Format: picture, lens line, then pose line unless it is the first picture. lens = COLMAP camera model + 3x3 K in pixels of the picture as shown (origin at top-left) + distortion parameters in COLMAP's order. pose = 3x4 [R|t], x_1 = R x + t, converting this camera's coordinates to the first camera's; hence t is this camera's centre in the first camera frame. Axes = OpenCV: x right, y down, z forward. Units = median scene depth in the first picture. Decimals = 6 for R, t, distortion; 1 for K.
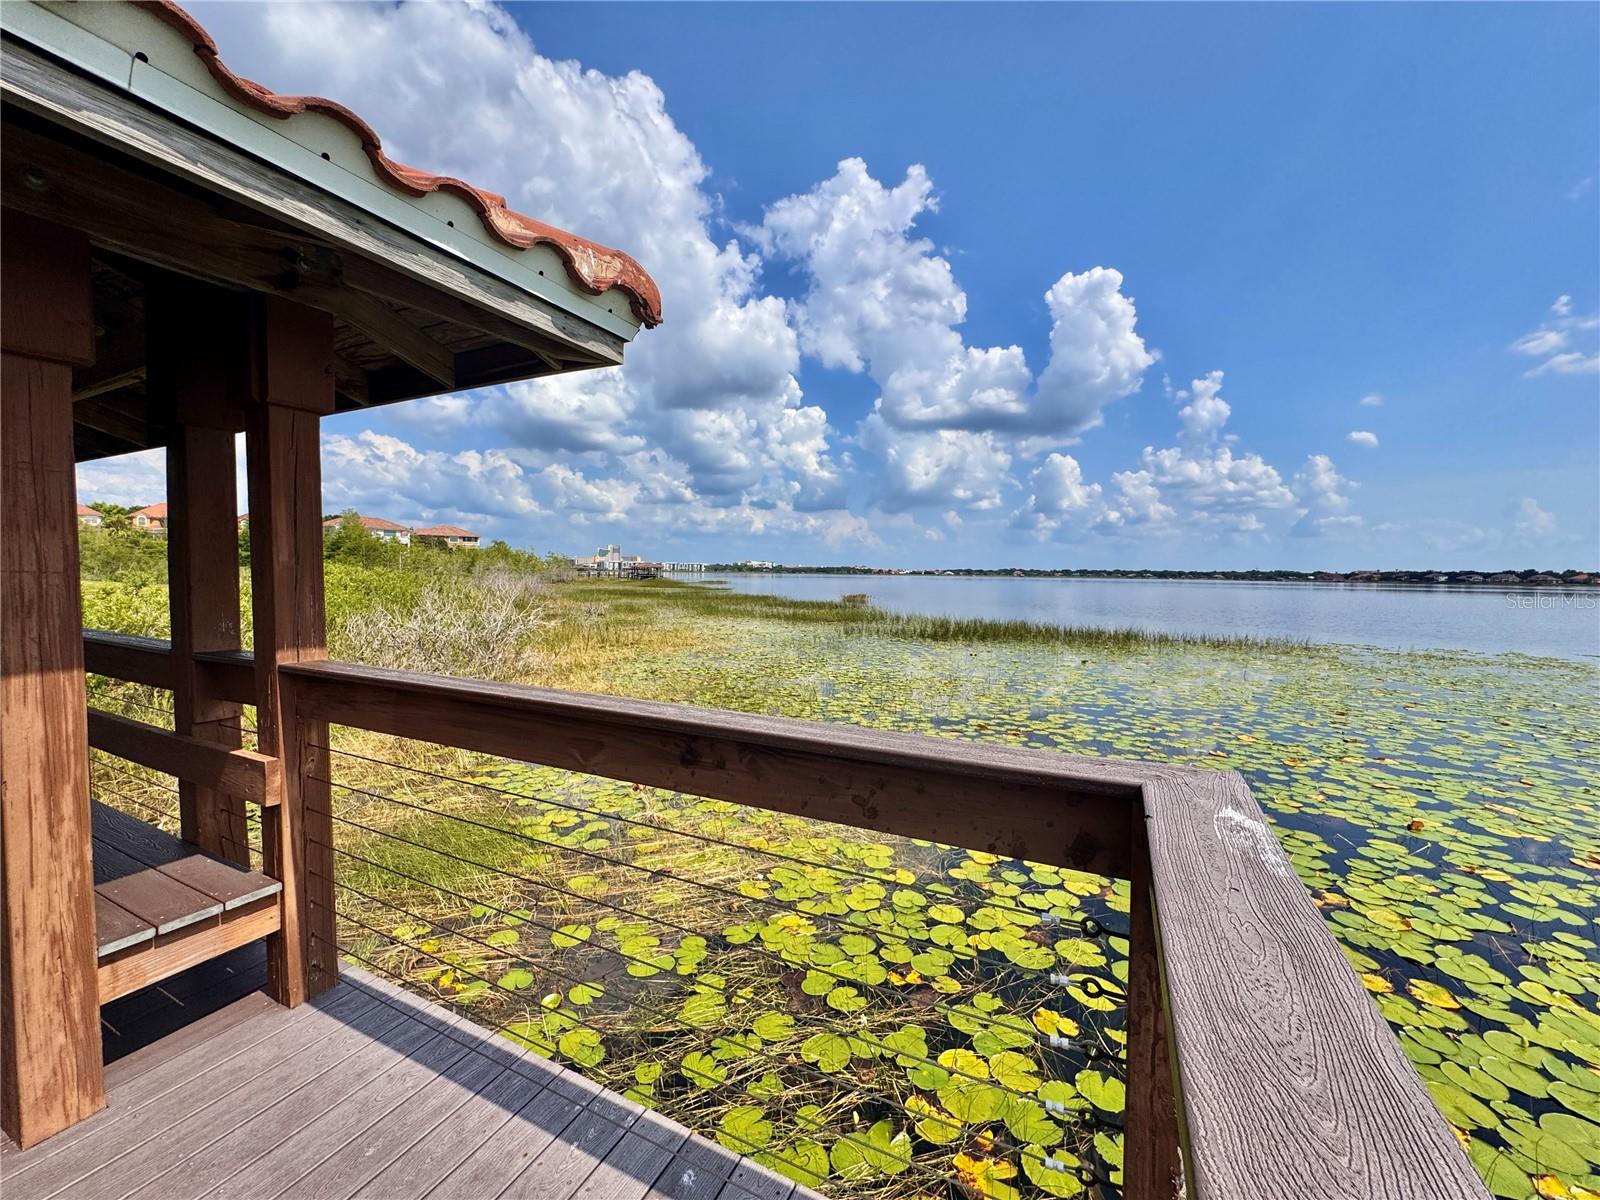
lens RADIAL K [[647.4, 0, 800.8], [0, 647.4, 600.0], [0, 0, 1]] dist [-0.002766, 0.000481]
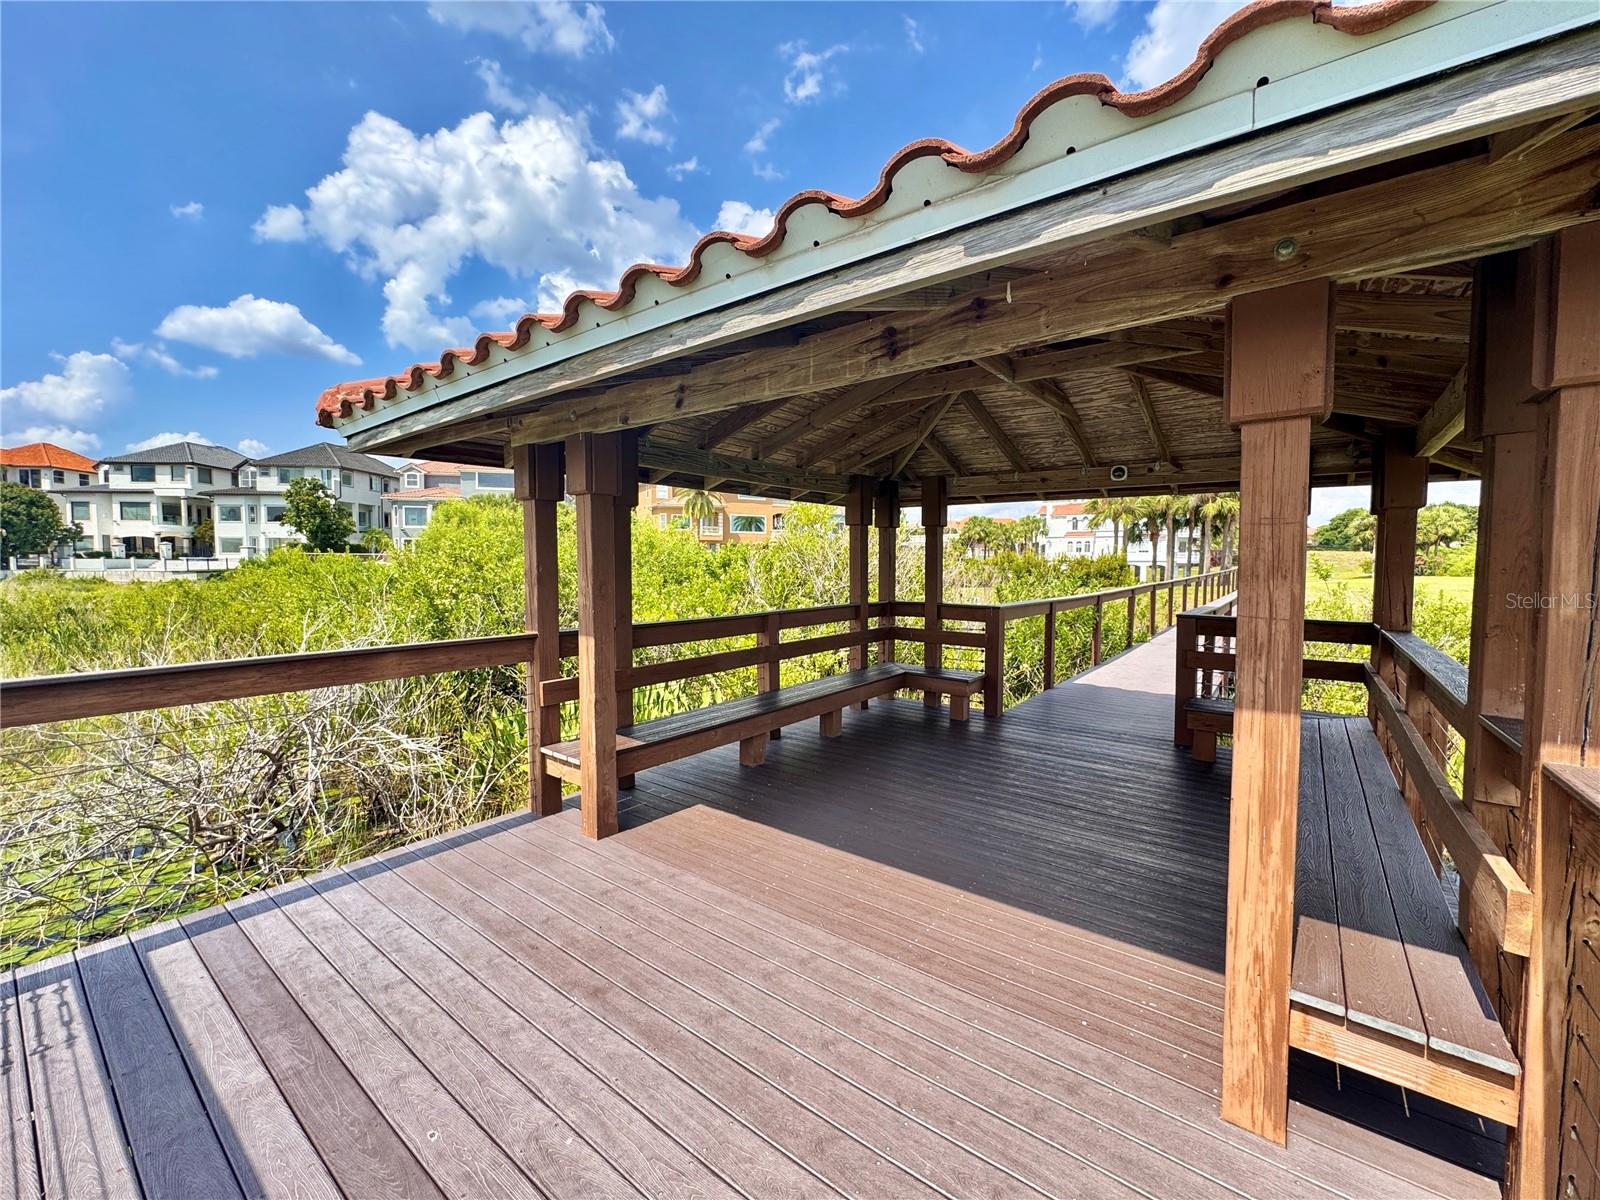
lens RADIAL K [[647.4, 0, 800.5], [0, 647.4, 599.0], [0, 0, 1]] dist [-0.002766, 0.000481]
pose [[-0.204770, 0.043364, -0.977849, 0.033262], [-0.051217, 0.997175, 0.054947, -0.091299], [0.977469, 0.061334, -0.201971, 0.431613]]
